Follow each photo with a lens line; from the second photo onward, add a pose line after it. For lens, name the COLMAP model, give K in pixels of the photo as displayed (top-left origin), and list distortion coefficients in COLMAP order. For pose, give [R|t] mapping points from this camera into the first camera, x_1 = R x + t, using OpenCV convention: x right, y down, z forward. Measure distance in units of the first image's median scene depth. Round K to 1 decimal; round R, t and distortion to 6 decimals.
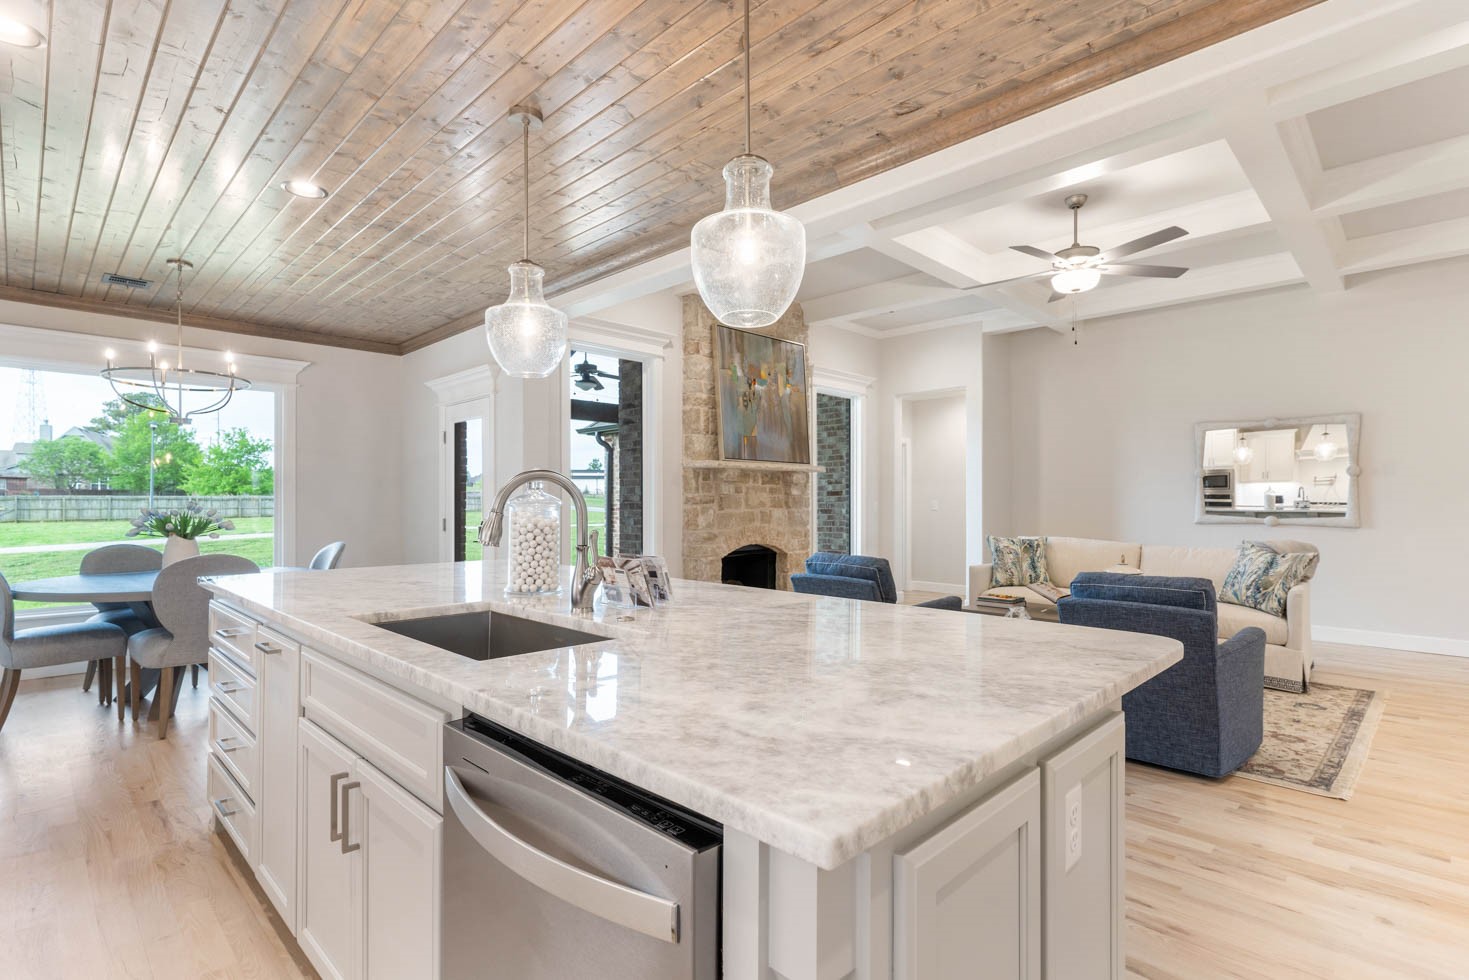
lens RADIAL K [[708.0, 0, 728.2], [0, 708.0, 497.3], [0, 0, 1]] dist [-0.000010, -0.000527]
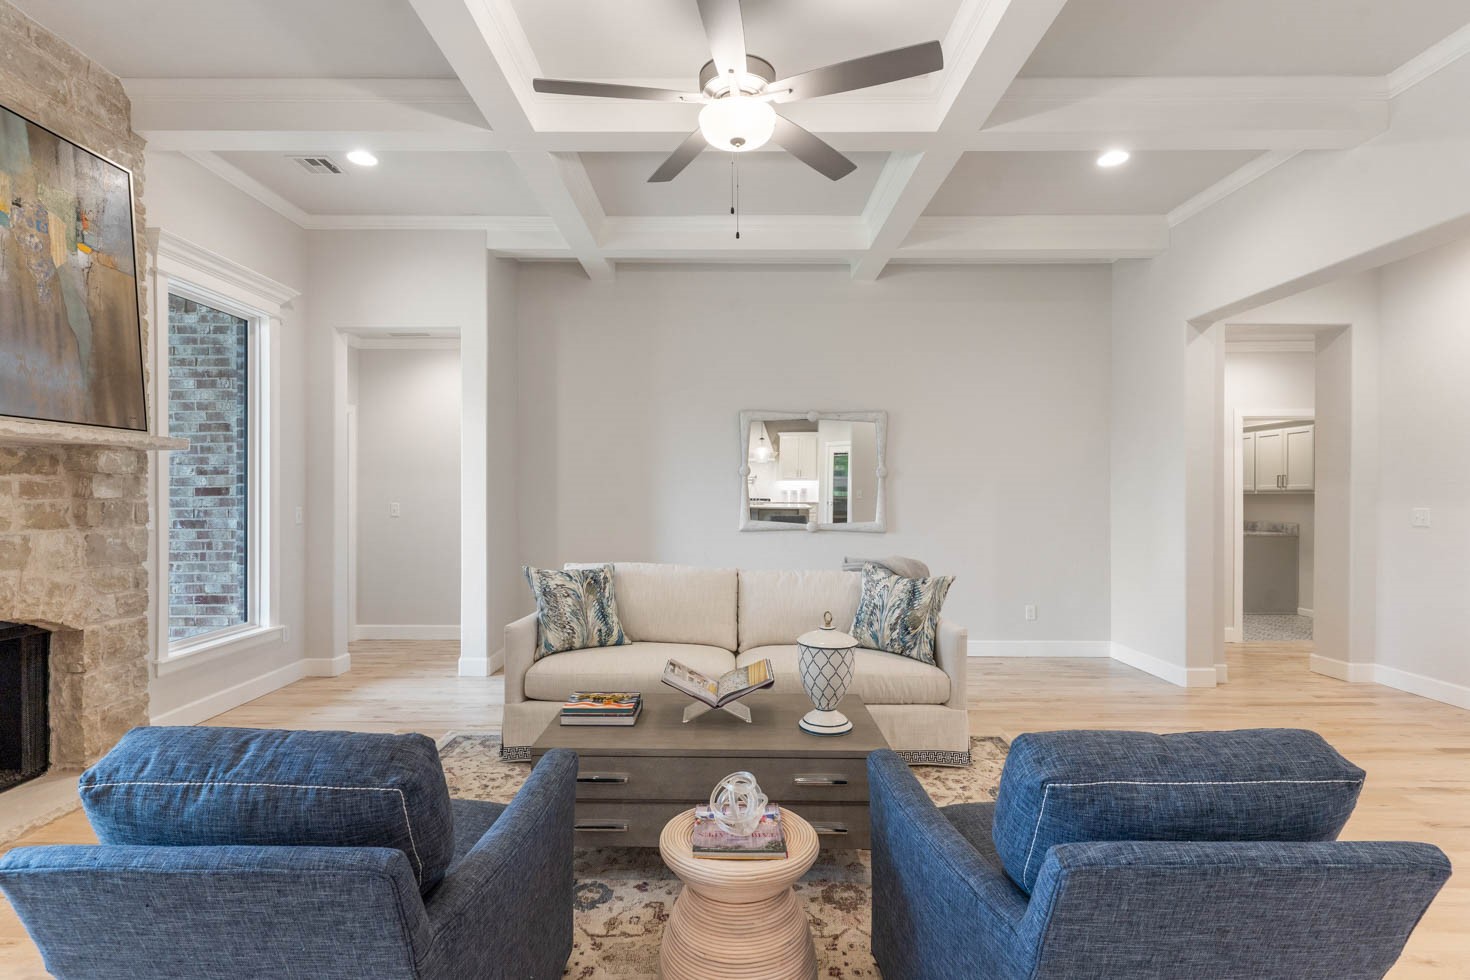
lens RADIAL K [[708.5, 0, 728.6], [0, 708.5, 497.3], [0, 0, 1]] dist [-0.000010, -0.000527]
pose [[0.710025, -0.003049, 0.704170, 0.062867], [-0.005683, 0.999933, 0.010060, -0.011618], [-0.704154, -0.011145, 0.709960, 0.430735]]
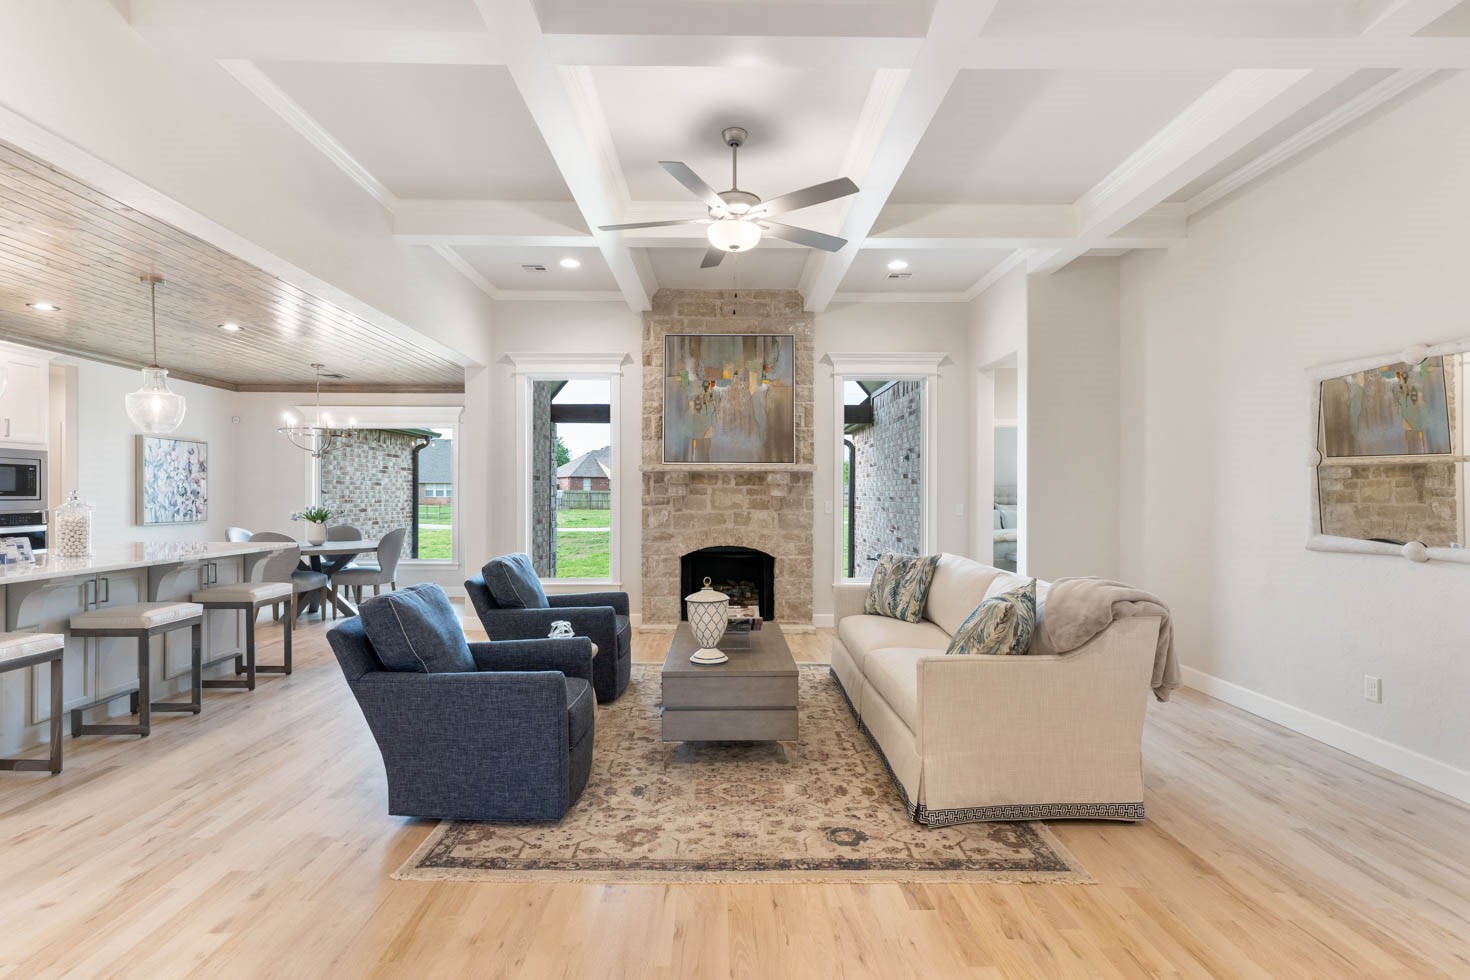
lens RADIAL K [[708.5, 0, 728.6], [0, 708.5, 497.3], [0, 0, 1]] dist [-0.000010, -0.000527]
pose [[0.714865, 0.002821, -0.699257, 0.751985], [0.003891, 0.999960, 0.008011, -0.010271], [0.699252, -0.008447, 0.714826, 0.296704]]
